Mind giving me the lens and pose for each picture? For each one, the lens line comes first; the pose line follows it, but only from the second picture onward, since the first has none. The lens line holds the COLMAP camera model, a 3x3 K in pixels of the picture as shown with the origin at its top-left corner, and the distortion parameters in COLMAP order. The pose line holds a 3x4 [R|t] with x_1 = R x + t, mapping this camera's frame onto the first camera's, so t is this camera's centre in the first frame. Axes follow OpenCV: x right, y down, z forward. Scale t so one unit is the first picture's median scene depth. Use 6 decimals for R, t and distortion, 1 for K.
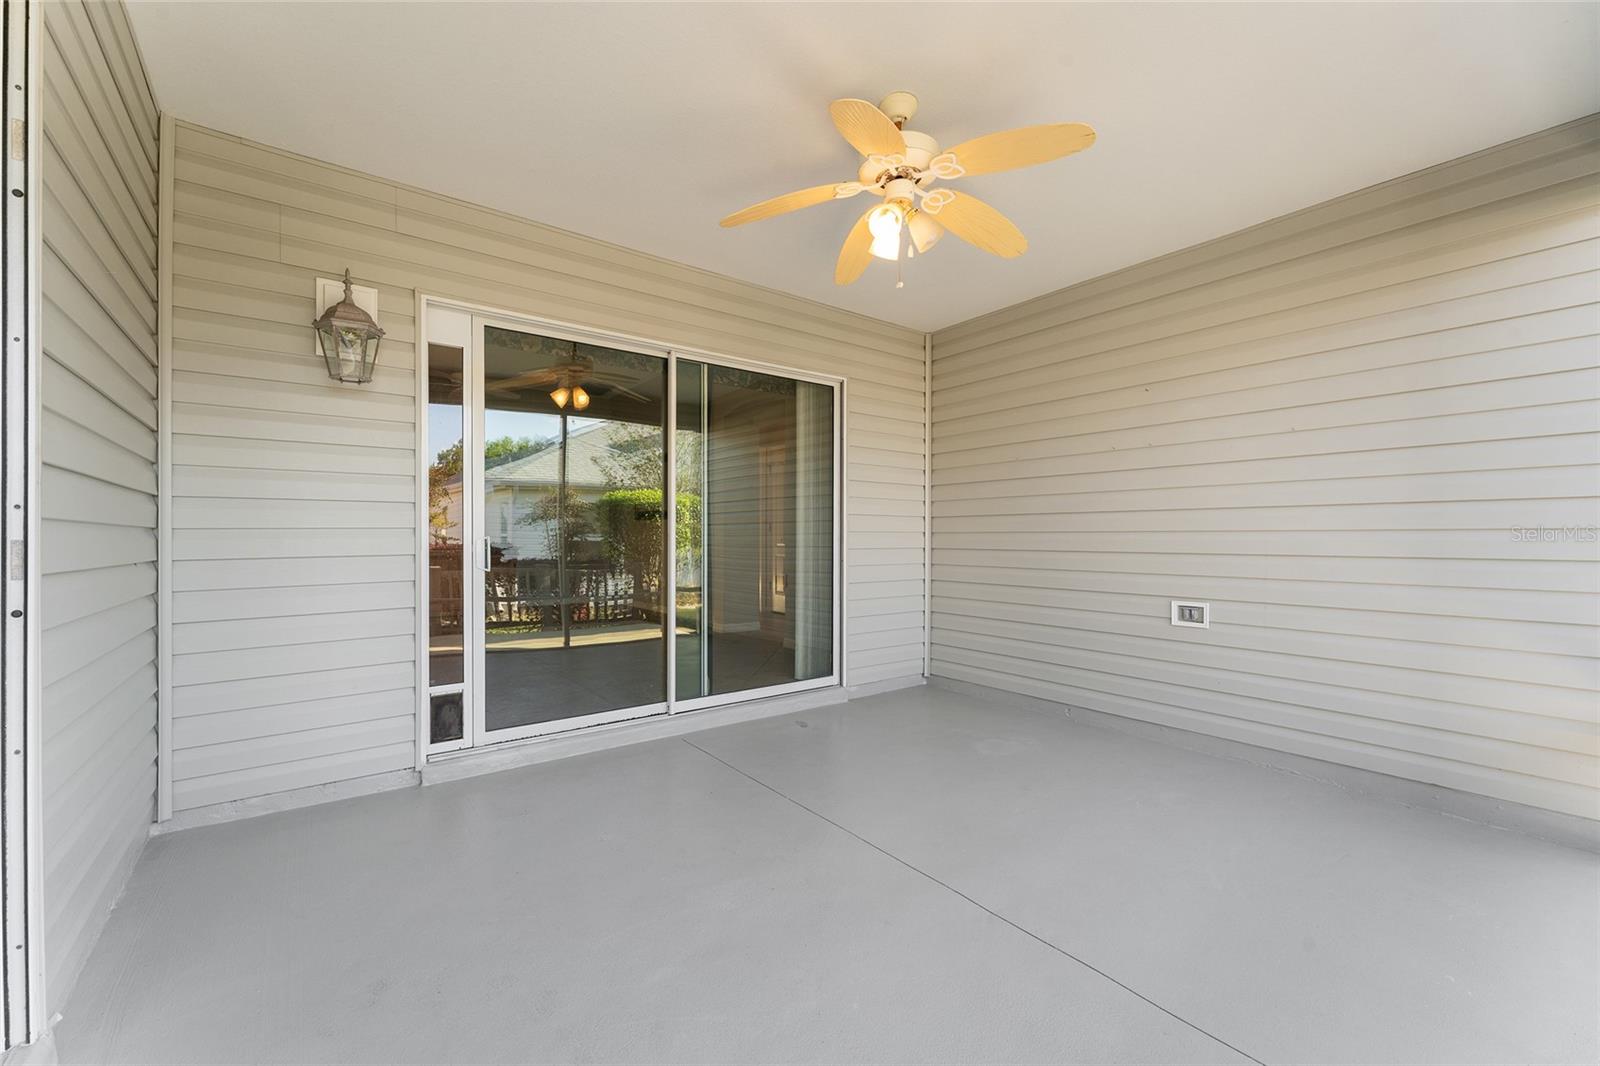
lens RADIAL K [[651.8, 0, 800.1], [0, 651.8, 535.5], [0, 0, 1]] dist [0.001361, -0.000207]
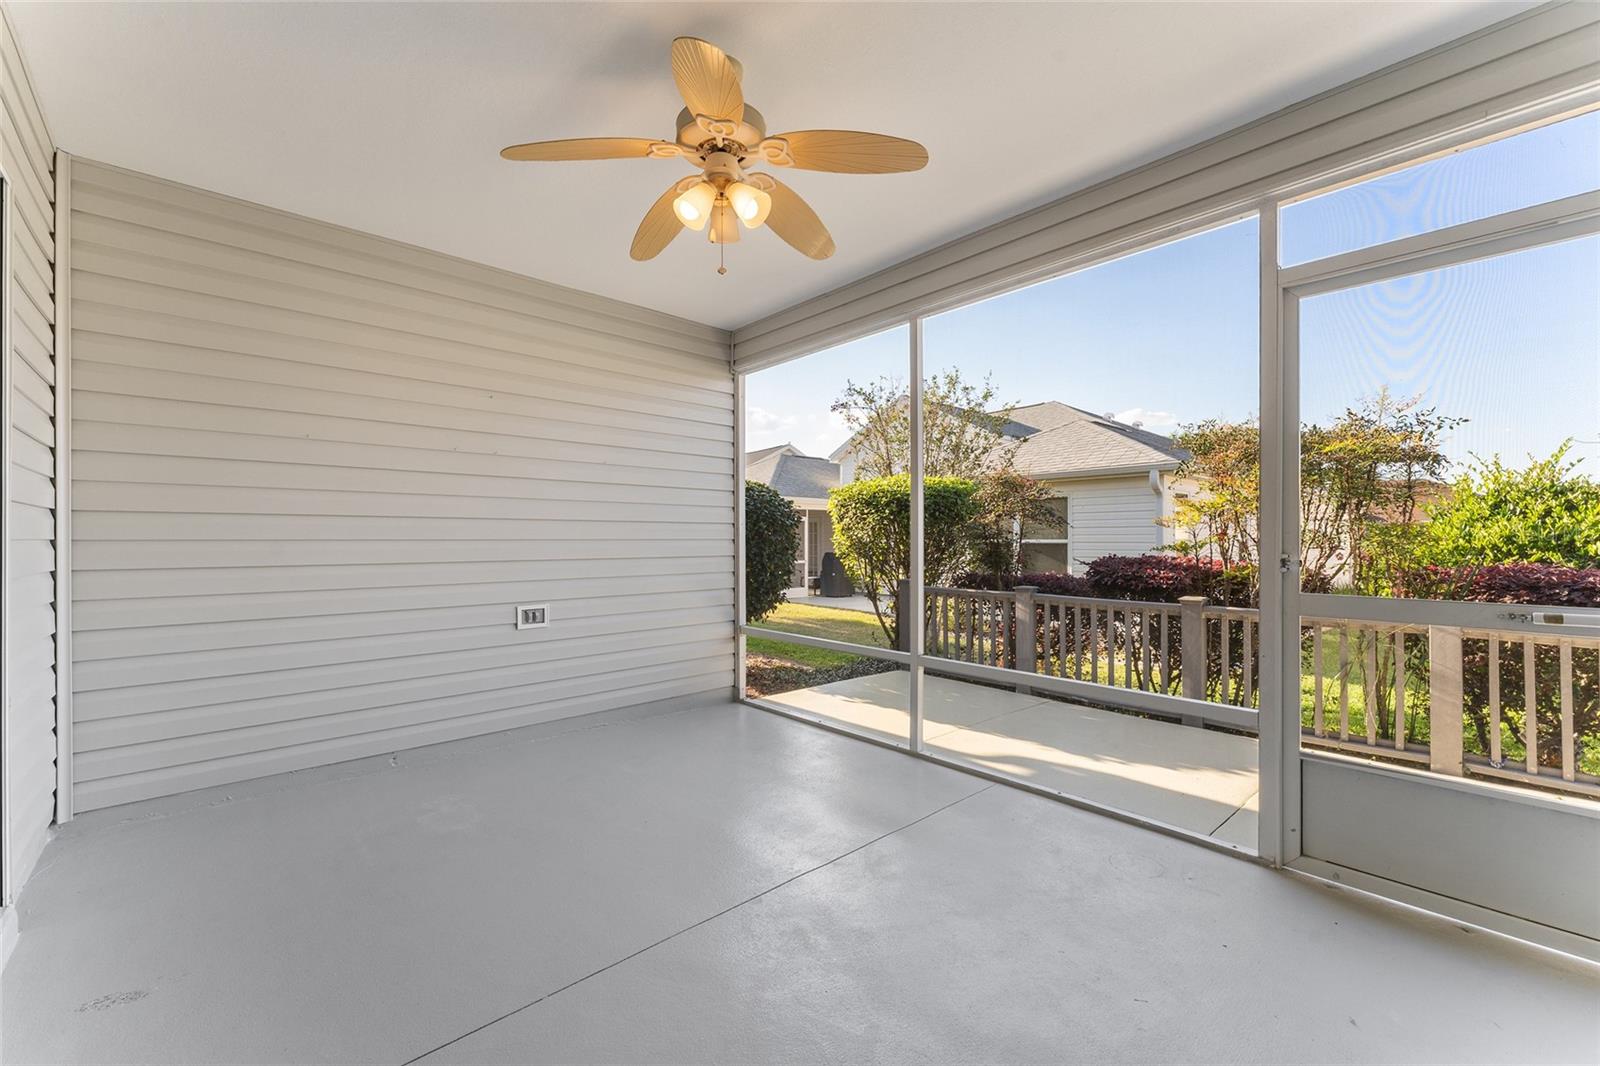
lens RADIAL K [[651.8, 0, 800.5], [0, 651.8, 535.9], [0, 0, 1]] dist [0.001361, -0.000207]
pose [[-0.101029, 0.008217, 0.994850, -0.520906], [0.003148, 0.999964, -0.007939, -0.003211], [-0.994879, 0.002329, -0.101051, 0.660706]]
